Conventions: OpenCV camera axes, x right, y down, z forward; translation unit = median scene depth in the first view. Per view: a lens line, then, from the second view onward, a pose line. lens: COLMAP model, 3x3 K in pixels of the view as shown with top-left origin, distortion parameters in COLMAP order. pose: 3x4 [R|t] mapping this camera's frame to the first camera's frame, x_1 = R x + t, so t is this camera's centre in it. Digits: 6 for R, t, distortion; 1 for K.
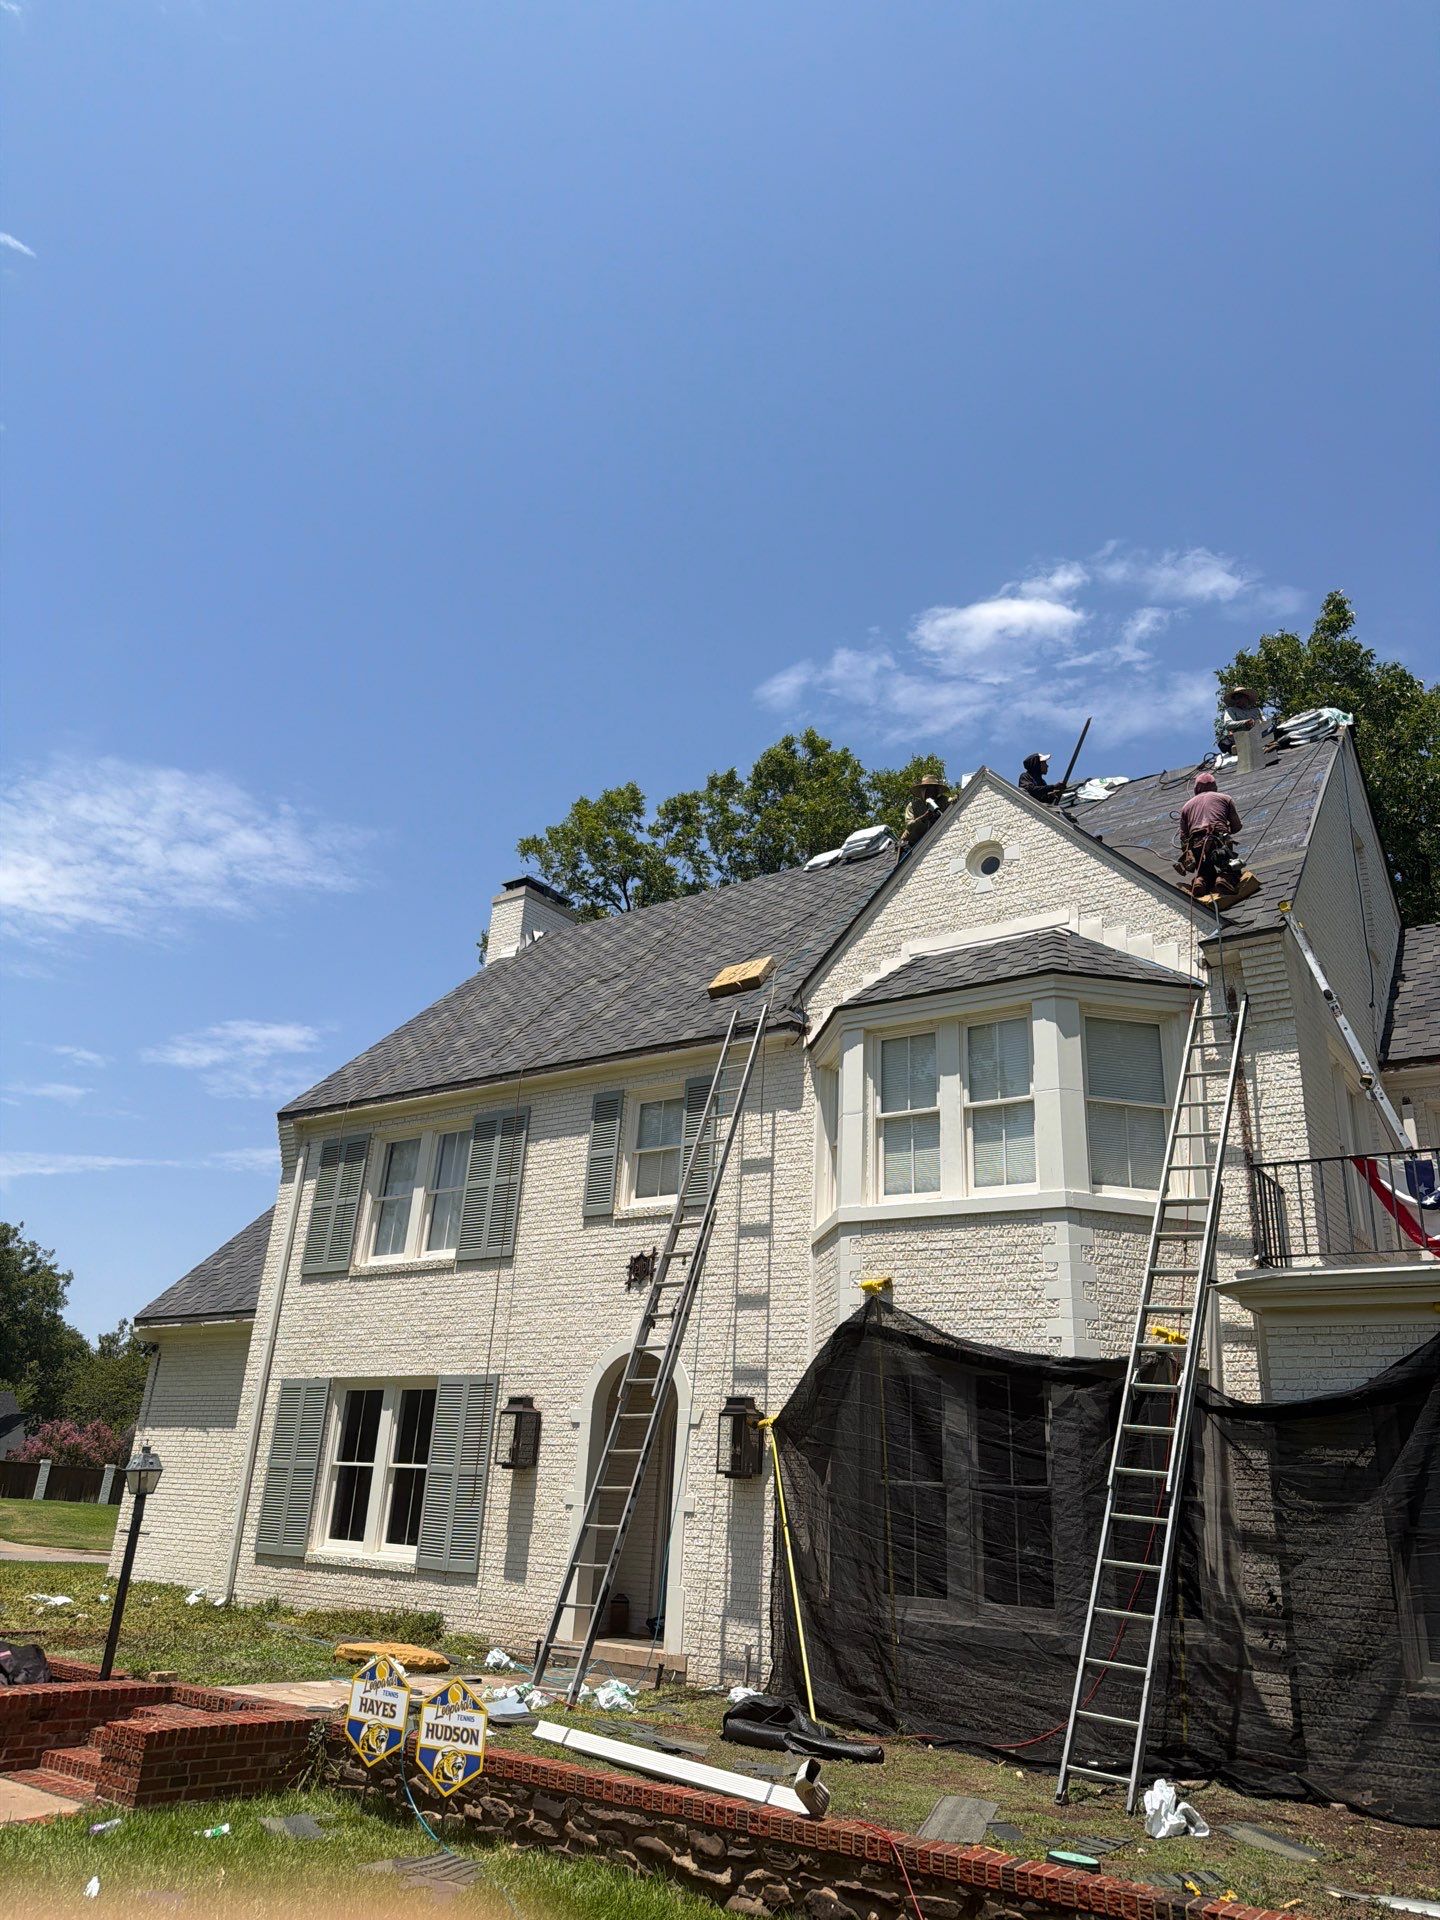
lens RADIAL K [[1336.1, 0, 697.3], [0, 1336.1, 960.7], [0, 0, 1]] dist [0.123969, -0.209497]
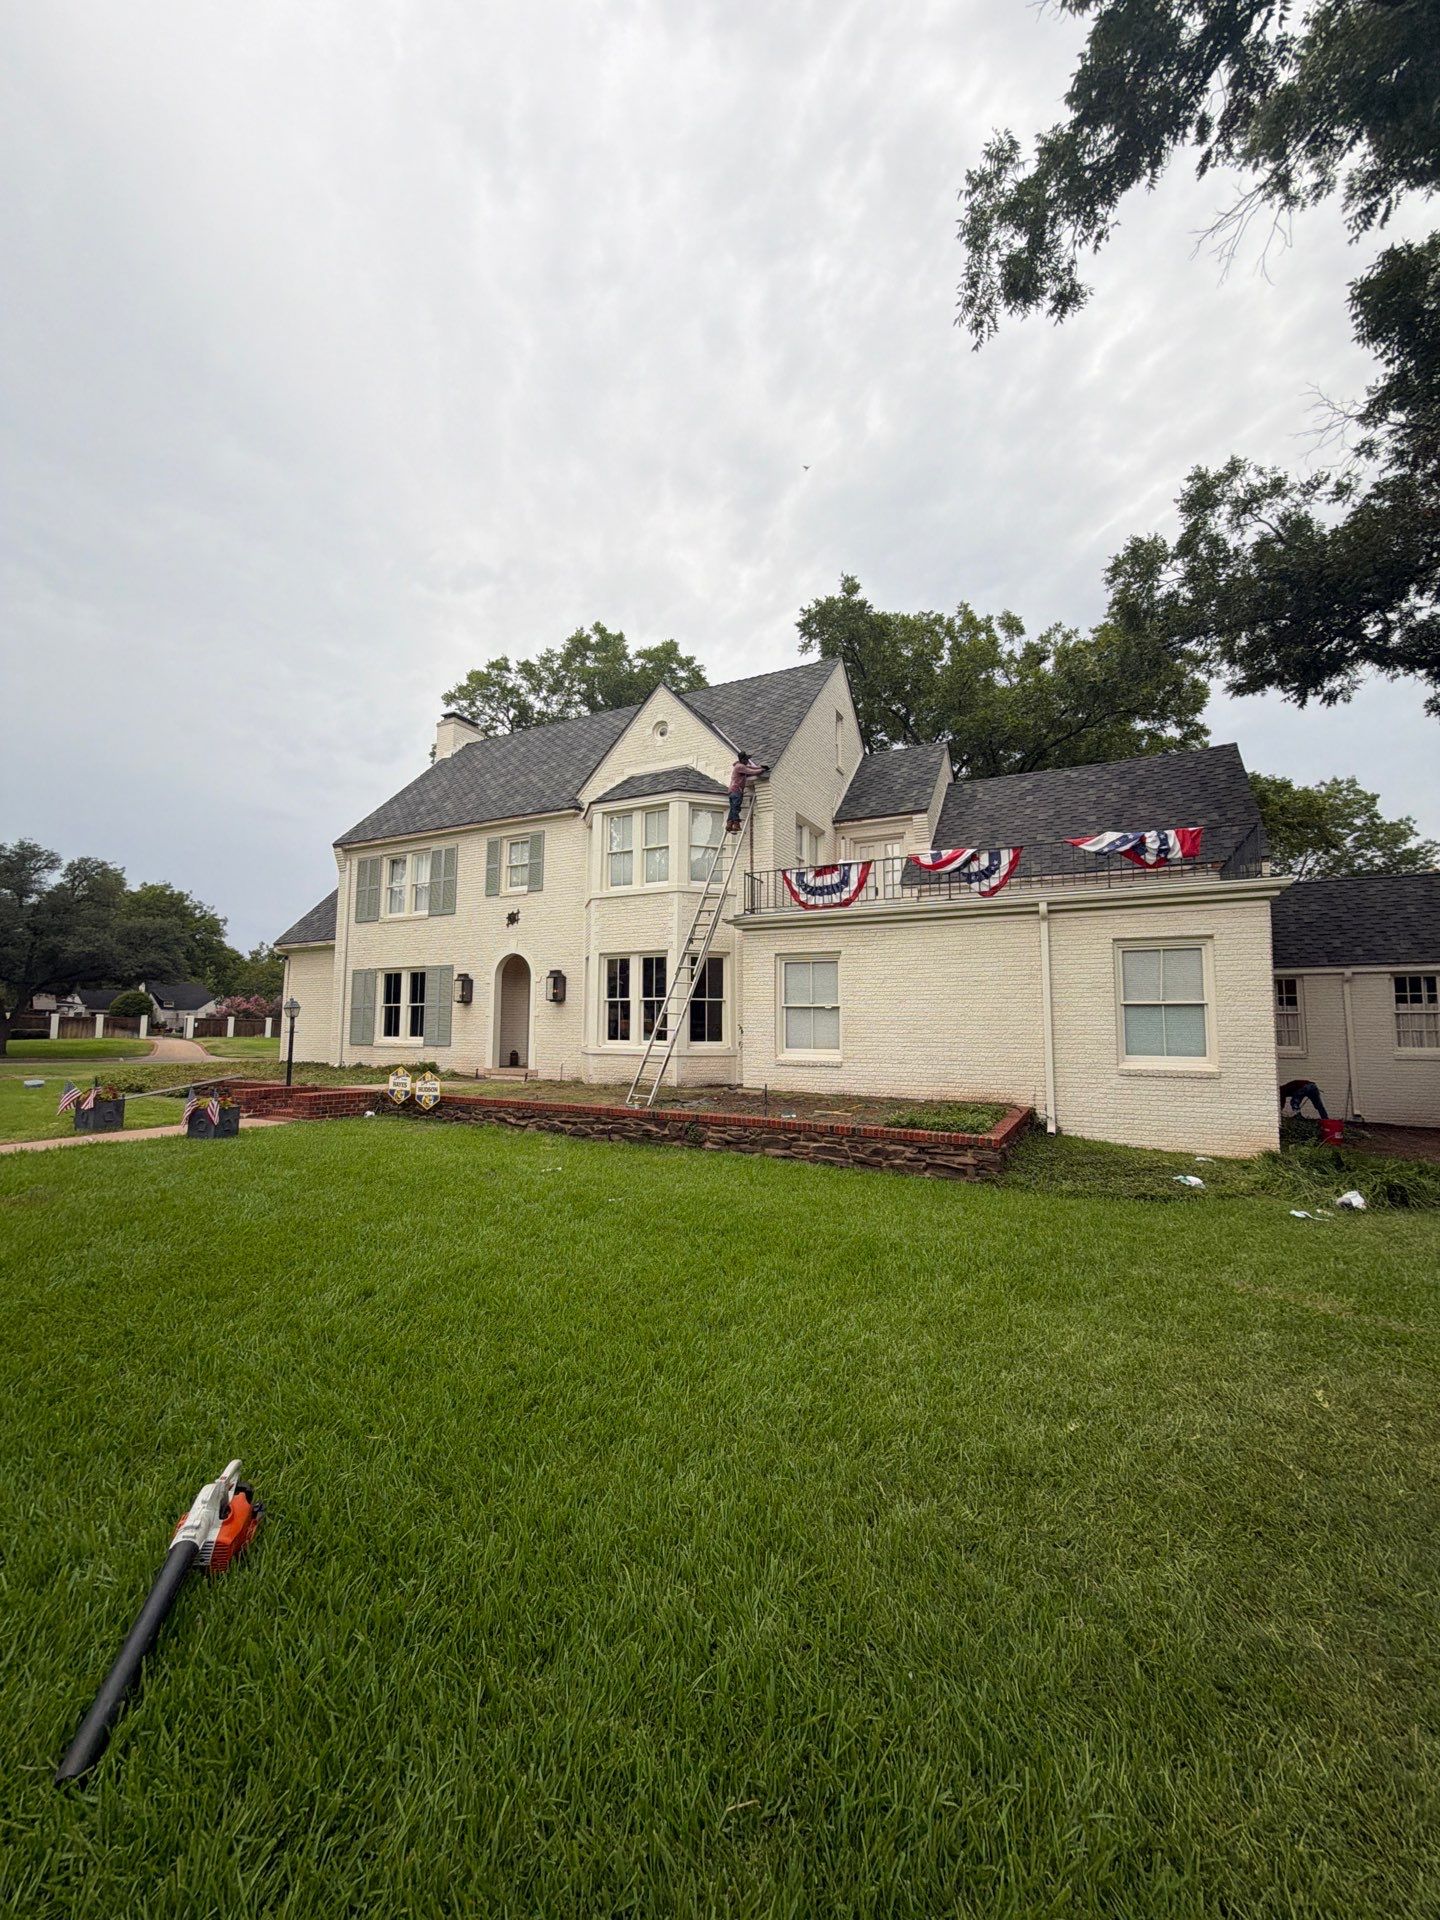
lens RADIAL K [[763.5, 0, 722.8], [0, 763.5, 965.5], [0, 0, 1]] dist [0.000168, -0.000361]
pose [[0.987094, -0.039649, 0.155156, 0.104293], [-0.009086, 0.953439, 0.301448, -0.082633], [-0.159883, -0.298967, 0.940774, -0.276943]]
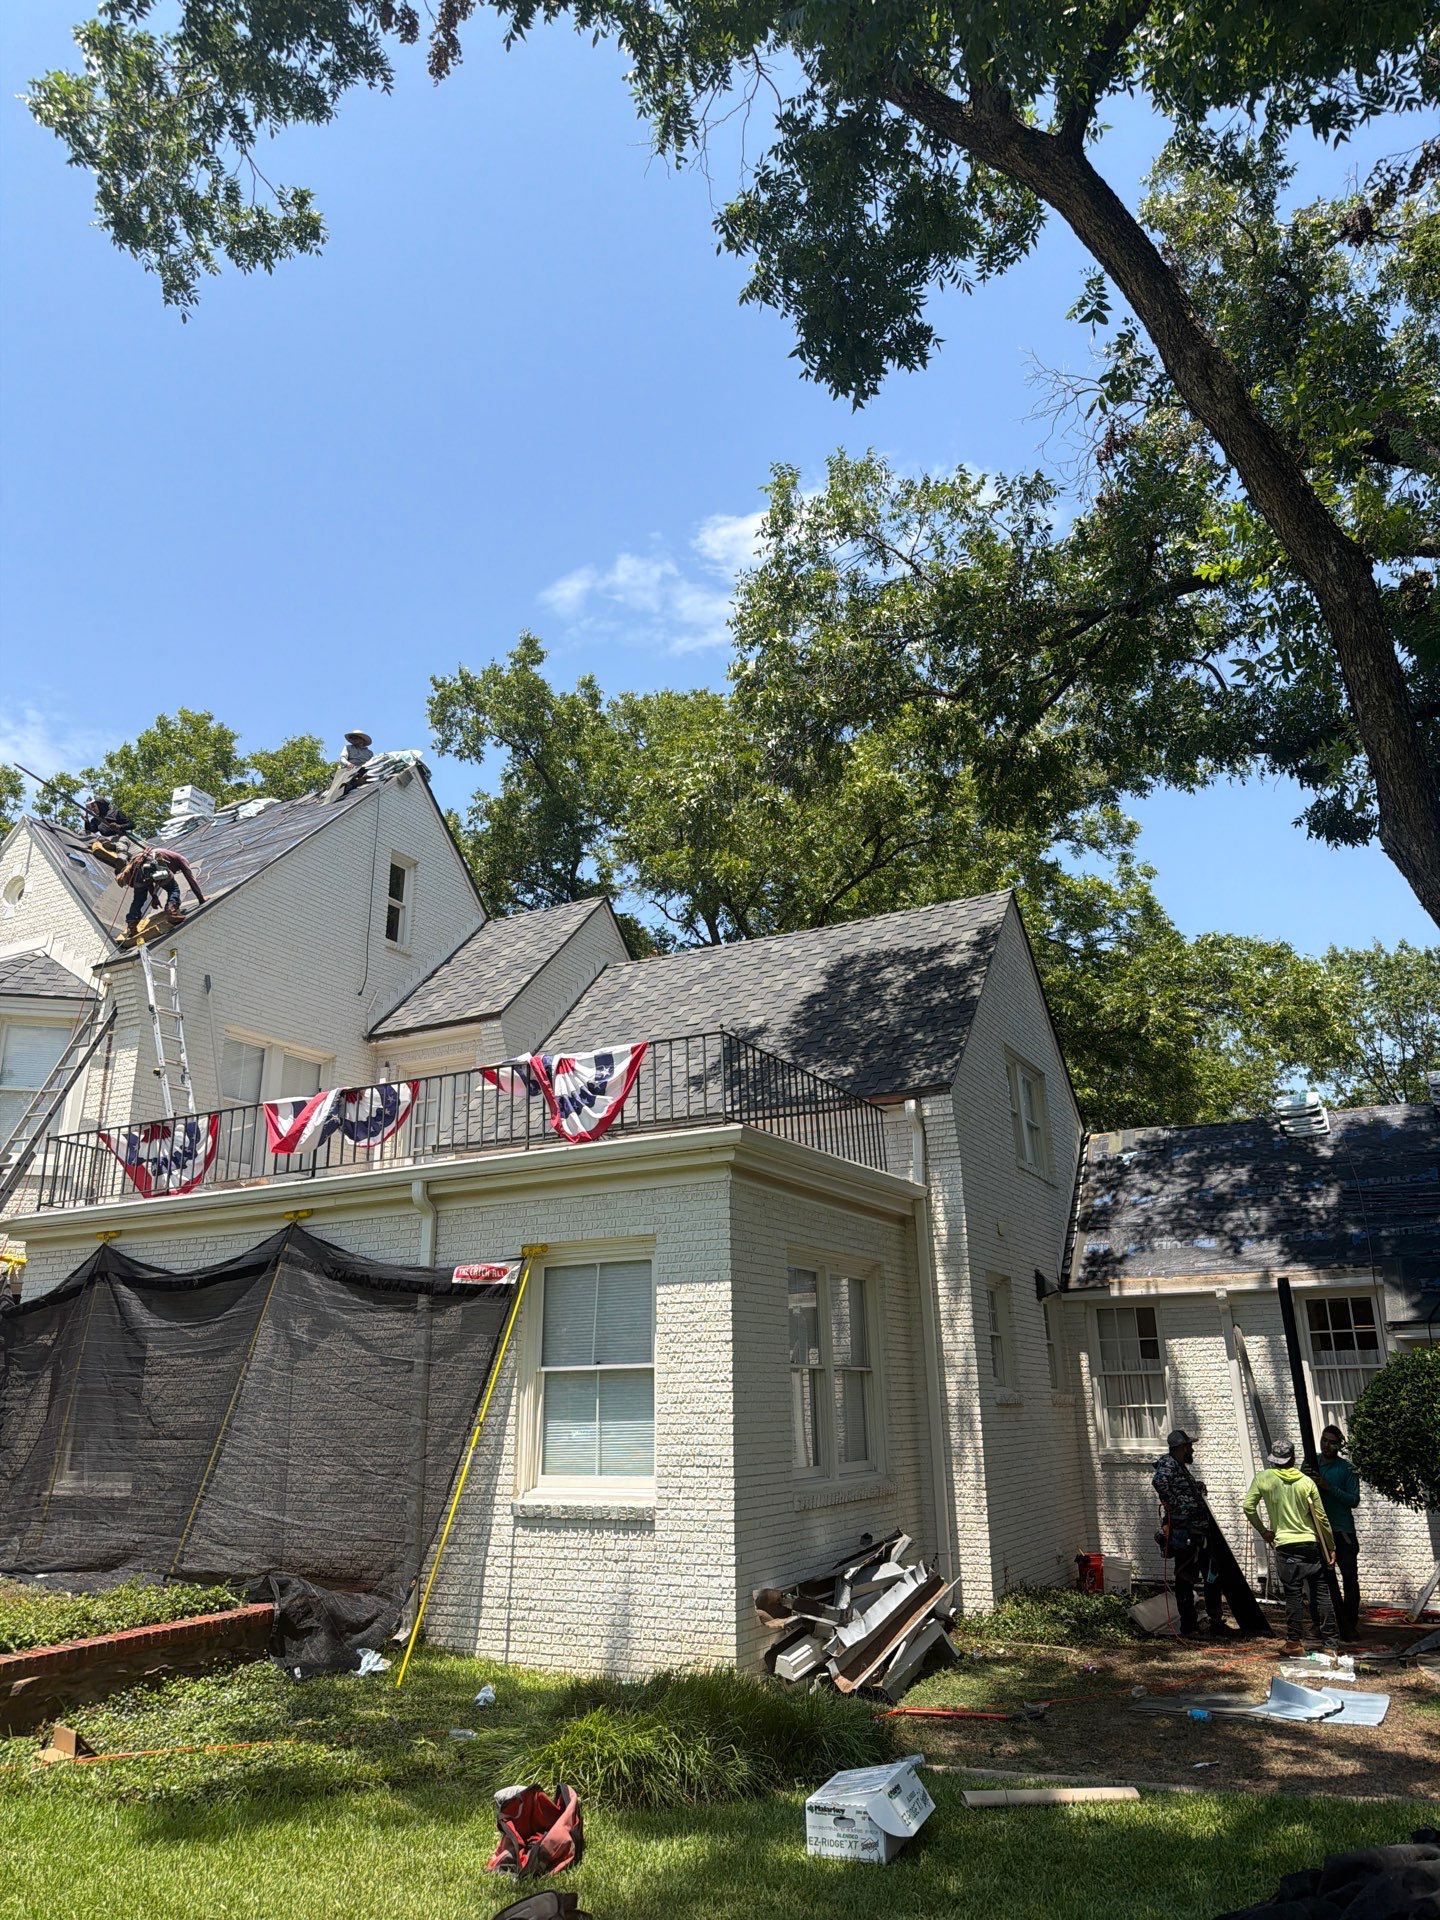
lens RADIAL K [[1336.1, 0, 697.3], [0, 1336.1, 960.7], [0, 0, 1]] dist [0.123969, -0.209497]
pose [[0.988620, -0.031207, 0.147164, 0.634884], [0.021348, 0.997450, 0.068107, -0.081850], [-0.148914, -0.064190, 0.986765, -0.339621]]
